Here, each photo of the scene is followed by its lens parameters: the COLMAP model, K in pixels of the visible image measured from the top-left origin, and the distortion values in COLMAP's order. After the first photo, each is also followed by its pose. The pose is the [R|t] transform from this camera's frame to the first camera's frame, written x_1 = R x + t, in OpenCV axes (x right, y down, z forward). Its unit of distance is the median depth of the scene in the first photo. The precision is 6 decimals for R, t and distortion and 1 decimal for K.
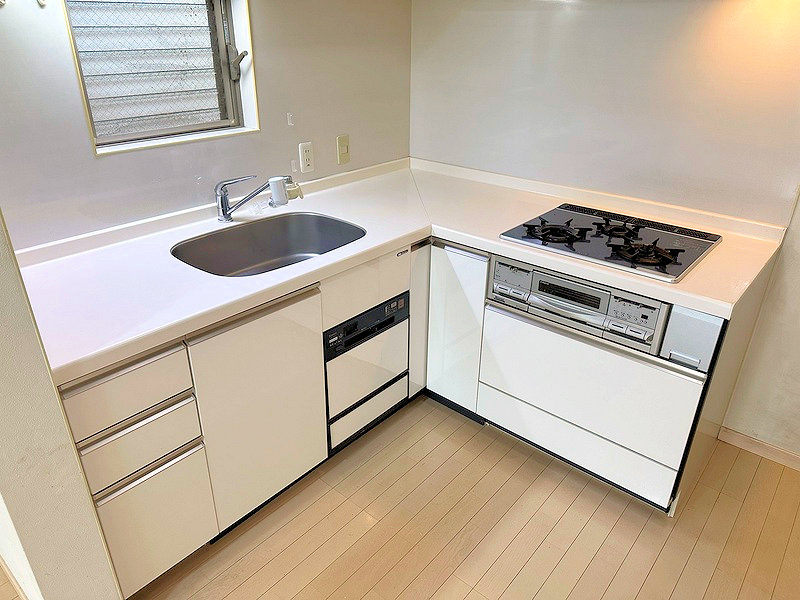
lens RADIAL K [[553.6, 0, 400.0], [0, 553.6, 300.0], [0, 0, 1]] dist [0.004091, 0.001316]
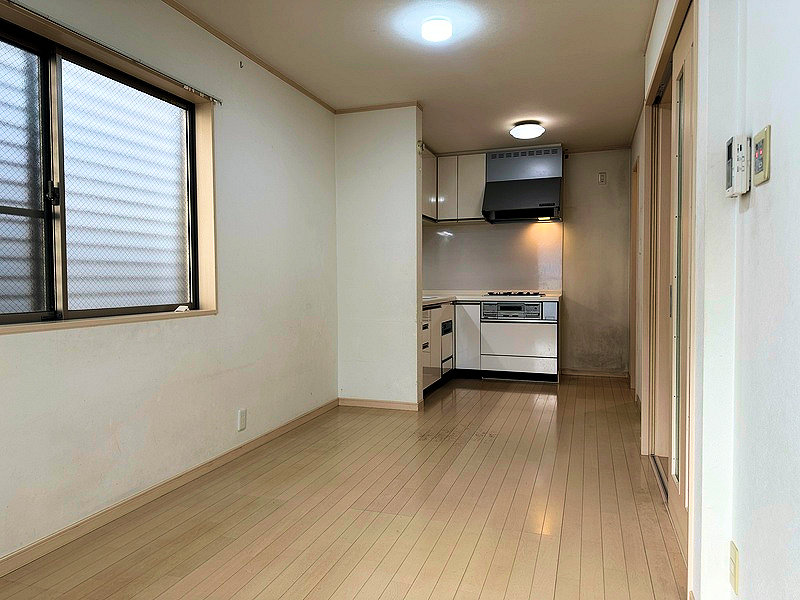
lens RADIAL K [[553.6, 0, 400.0], [0, 553.6, 300.0], [0, 0, 1]] dist [0.004091, 0.001316]
pose [[0.925392, -0.027462, 0.378014, -1.392125], [0.180413, 0.909046, -0.375615, 0.969680], [-0.333317, 0.415790, 0.846179, -1.379351]]
